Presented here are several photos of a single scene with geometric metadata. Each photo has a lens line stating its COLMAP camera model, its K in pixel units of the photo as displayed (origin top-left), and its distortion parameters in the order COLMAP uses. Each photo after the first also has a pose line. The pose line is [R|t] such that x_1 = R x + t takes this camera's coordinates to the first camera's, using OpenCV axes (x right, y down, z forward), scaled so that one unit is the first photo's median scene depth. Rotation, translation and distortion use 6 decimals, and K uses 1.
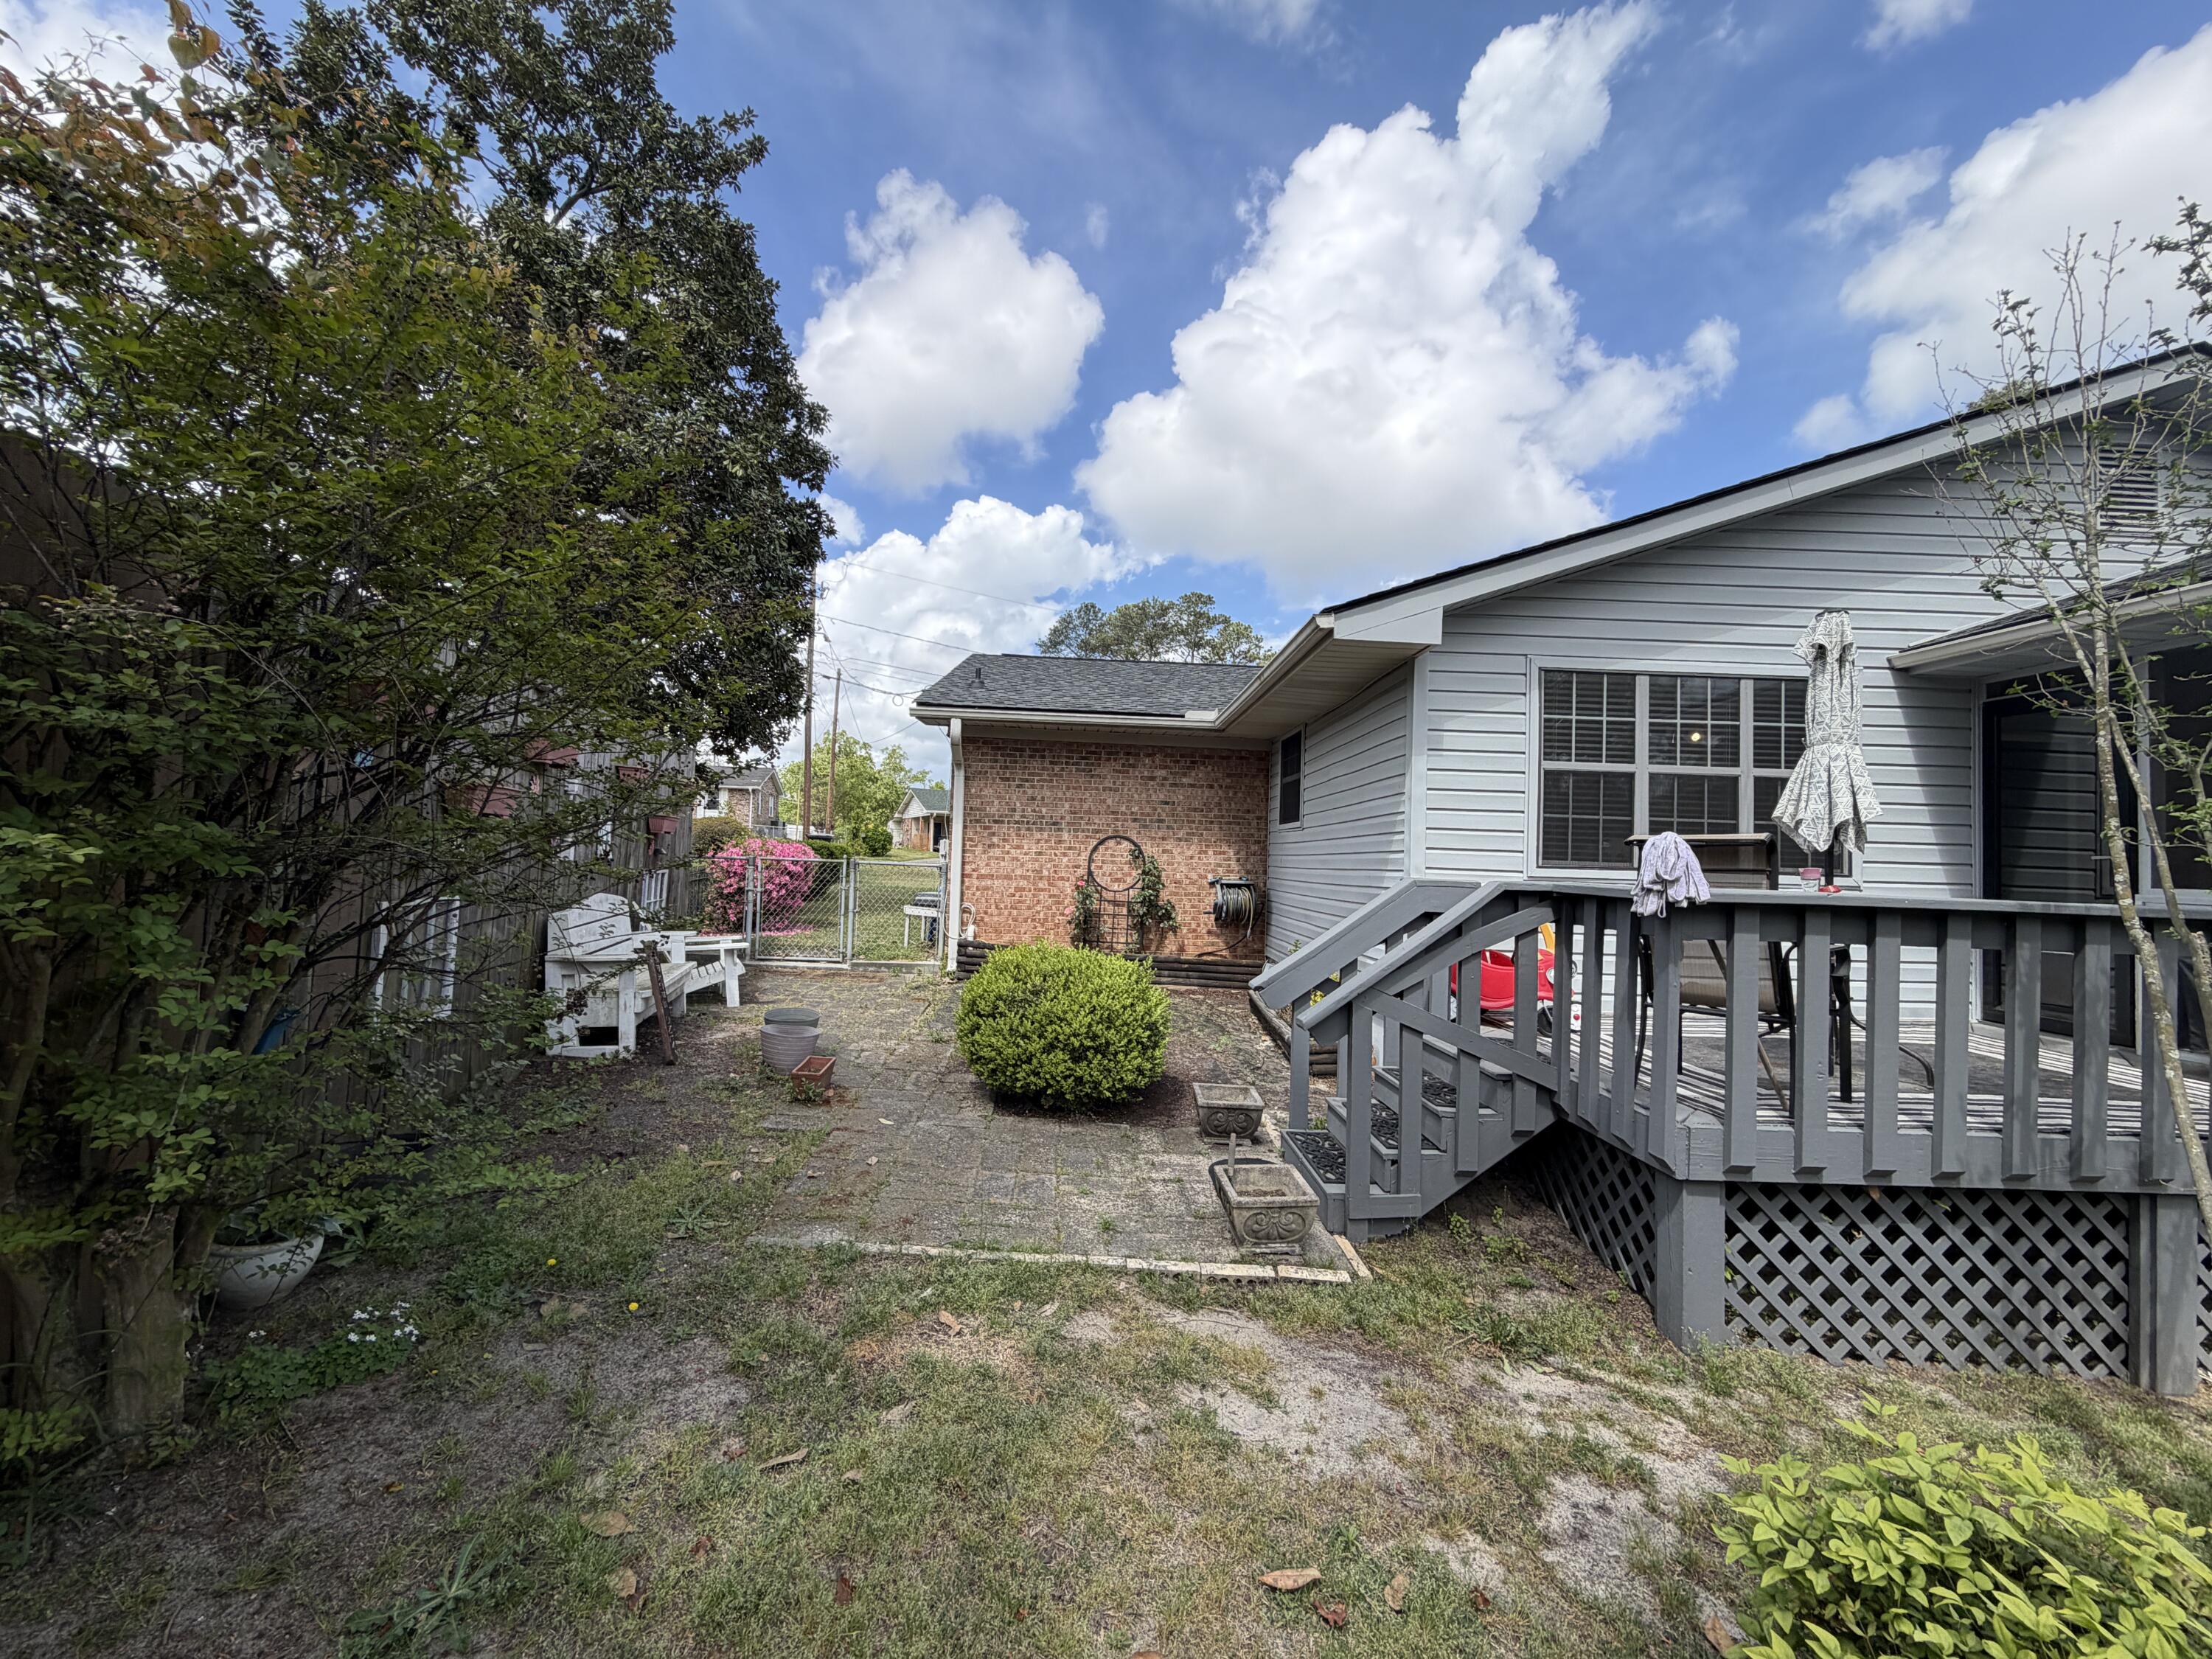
lens RADIAL K [[891.3, 0, 1103.8], [0, 891.3, 817.4], [0, 0, 1]] dist [-0.006410, 0.001562]
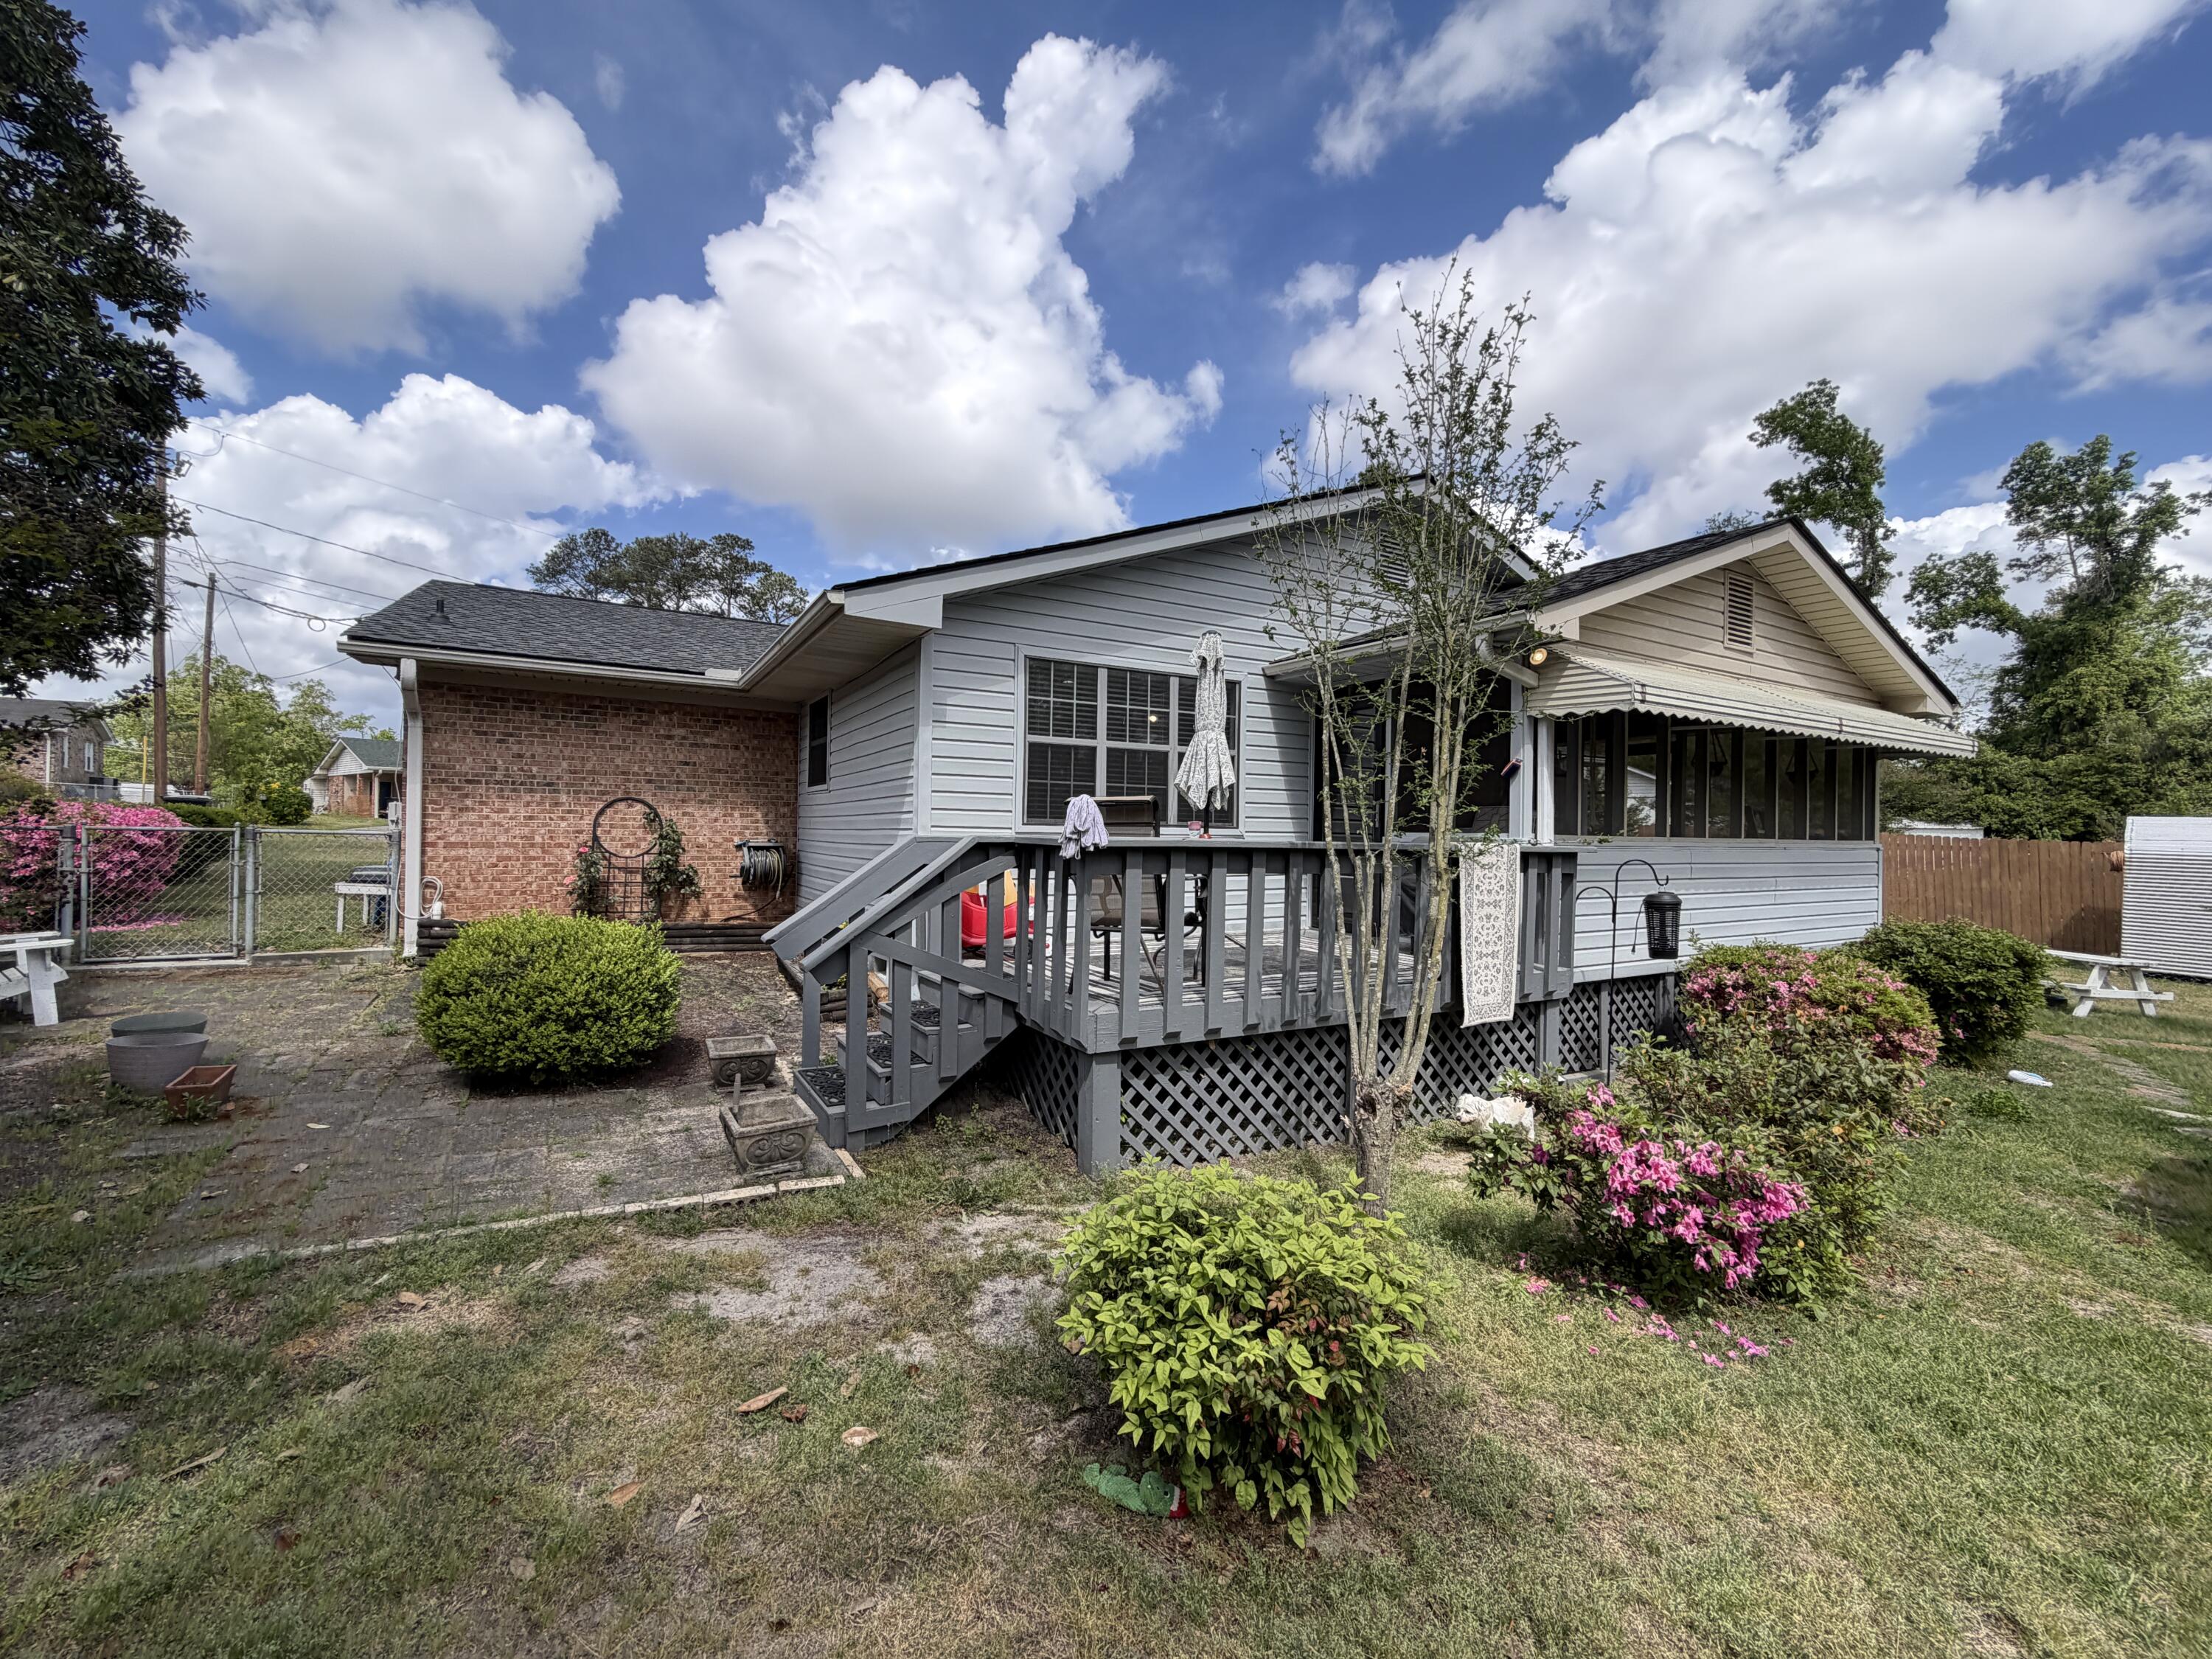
lens RADIAL K [[891.3, 0, 1109.6], [0, 891.3, 823.2], [0, 0, 1]] dist [-0.006410, 0.001562]
pose [[0.878216, -0.012223, 0.478108, 0.022747], [-0.010650, 0.998926, 0.045100, -0.000534], [-0.478146, -0.044700, 0.877142, -0.112767]]
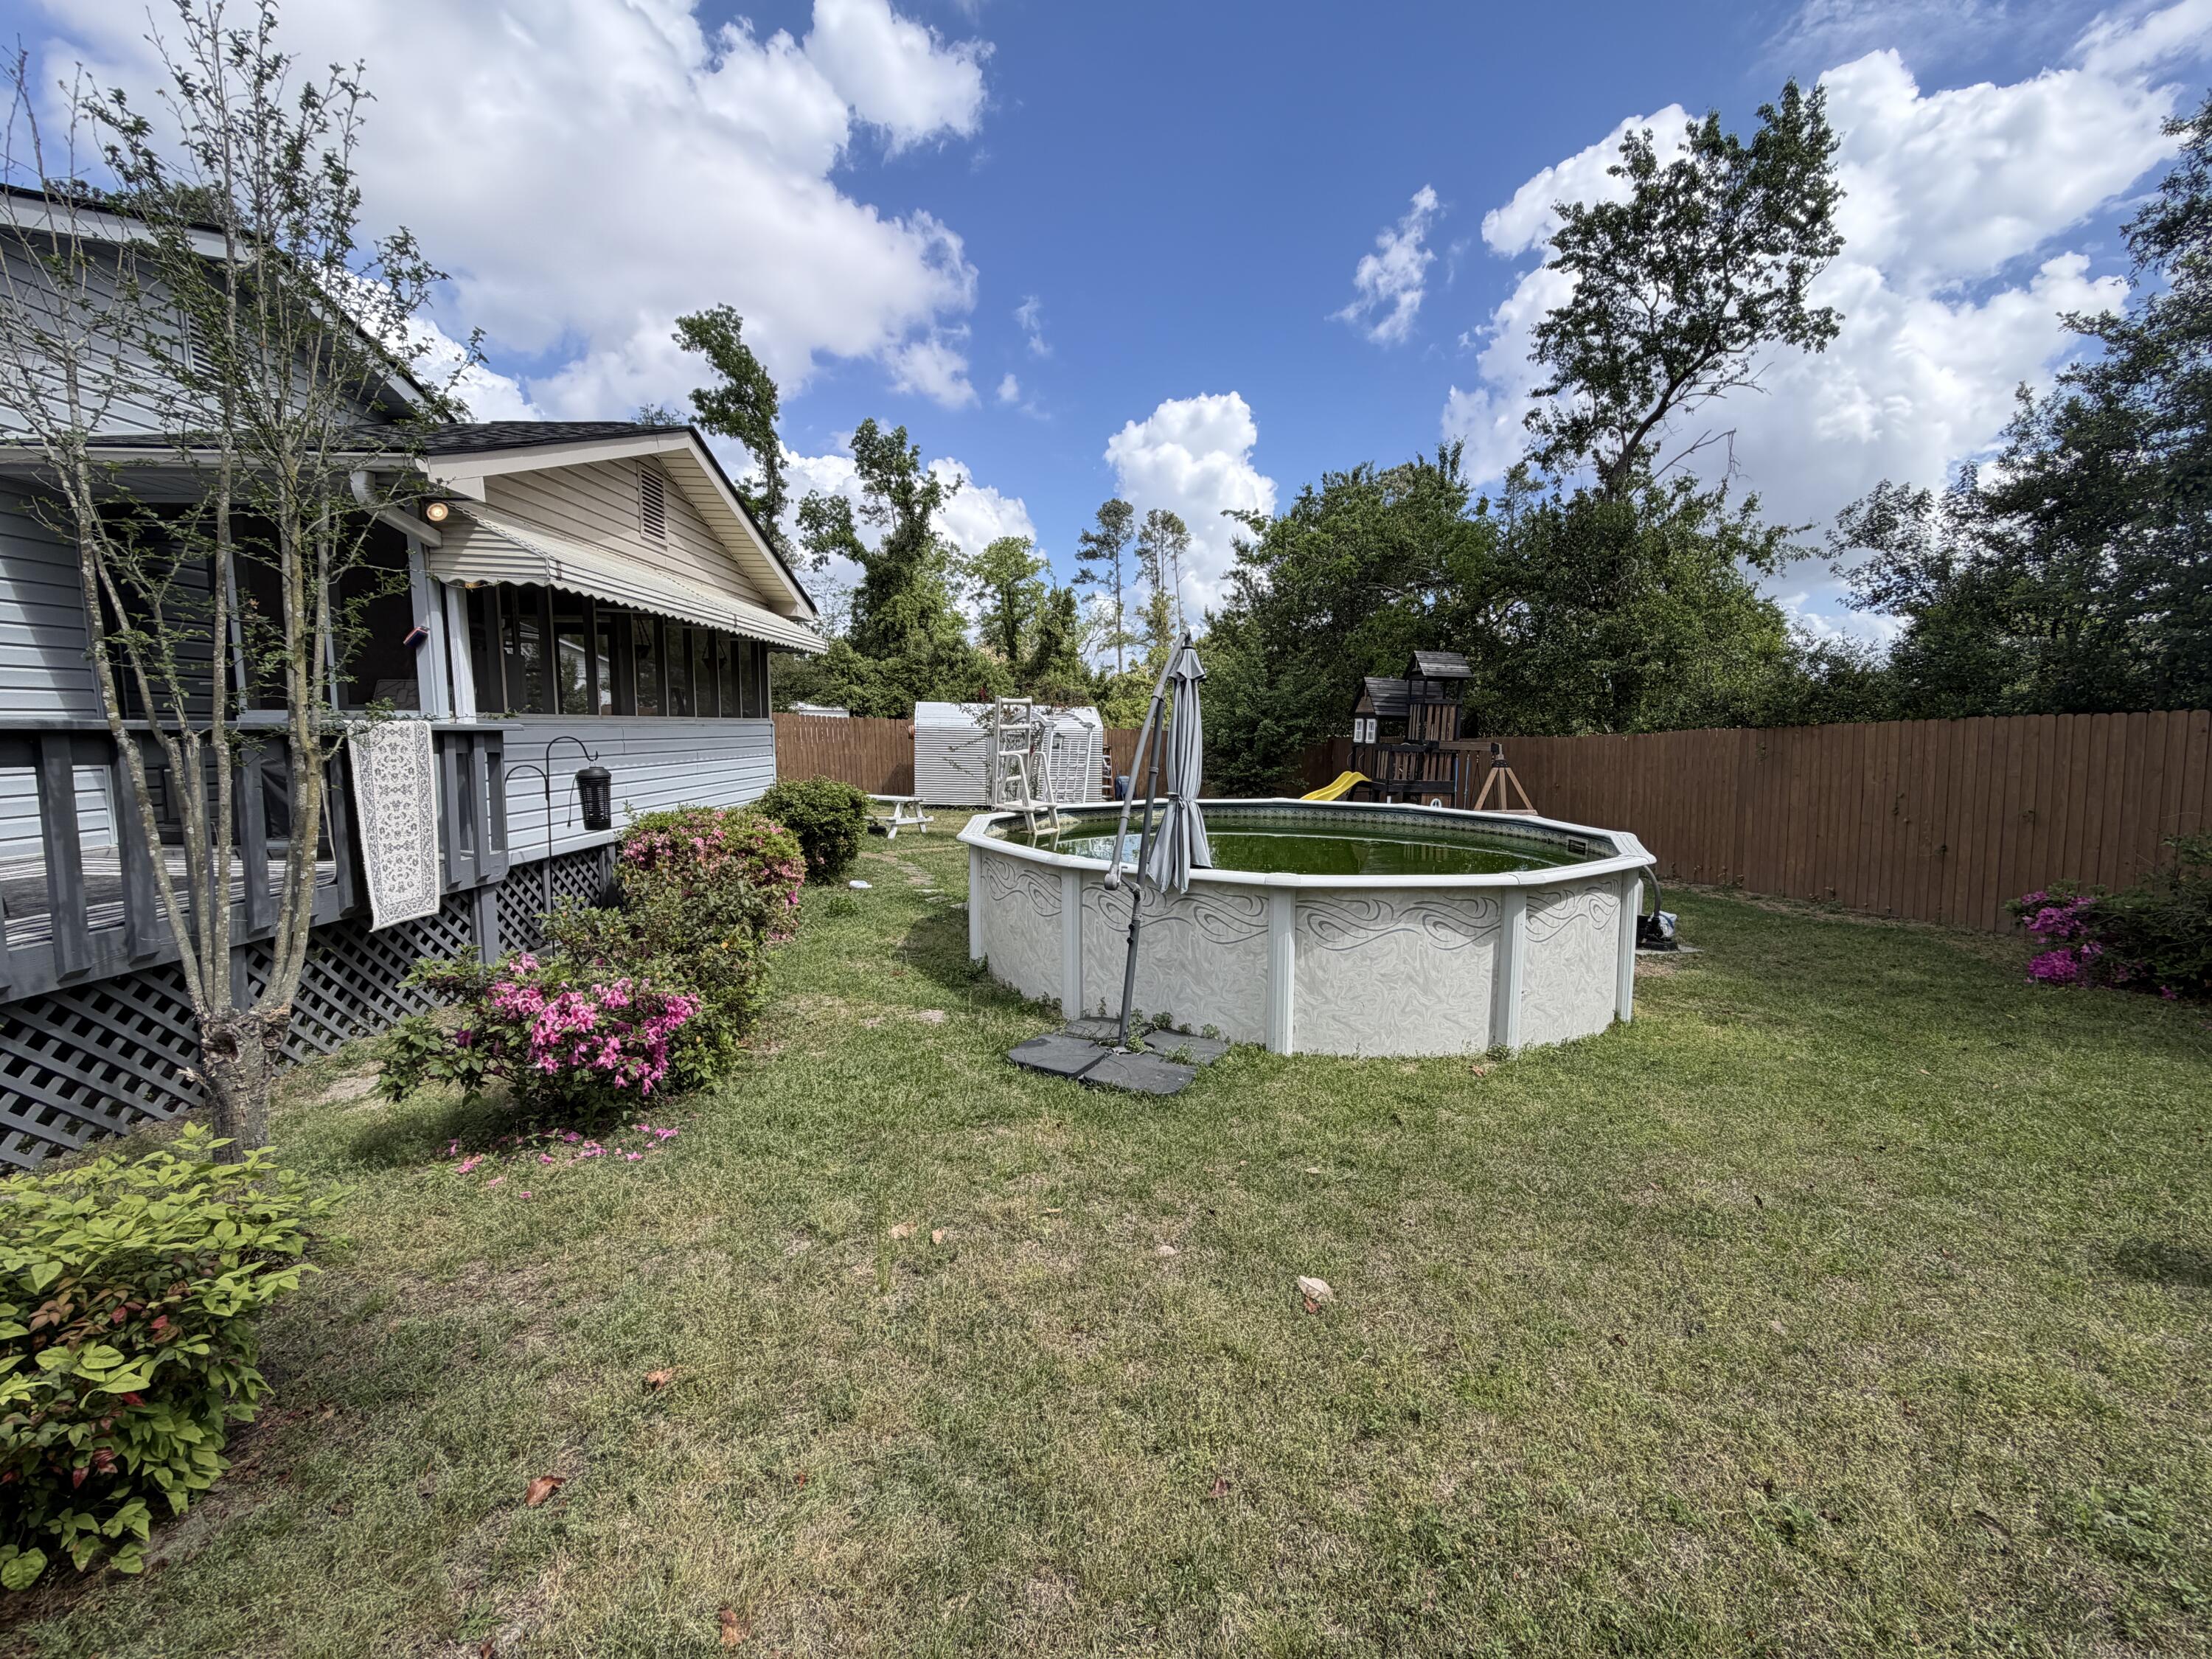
lens RADIAL K [[891.3, 0, 1109.2], [0, 891.3, 826.1], [0, 0, 1]] dist [-0.006410, 0.001562]
pose [[0.020251, -0.142031, 0.989655, 0.005023], [-0.052013, 0.988368, 0.142911, 0.002796], [-0.998441, -0.054369, 0.012628, -0.172912]]
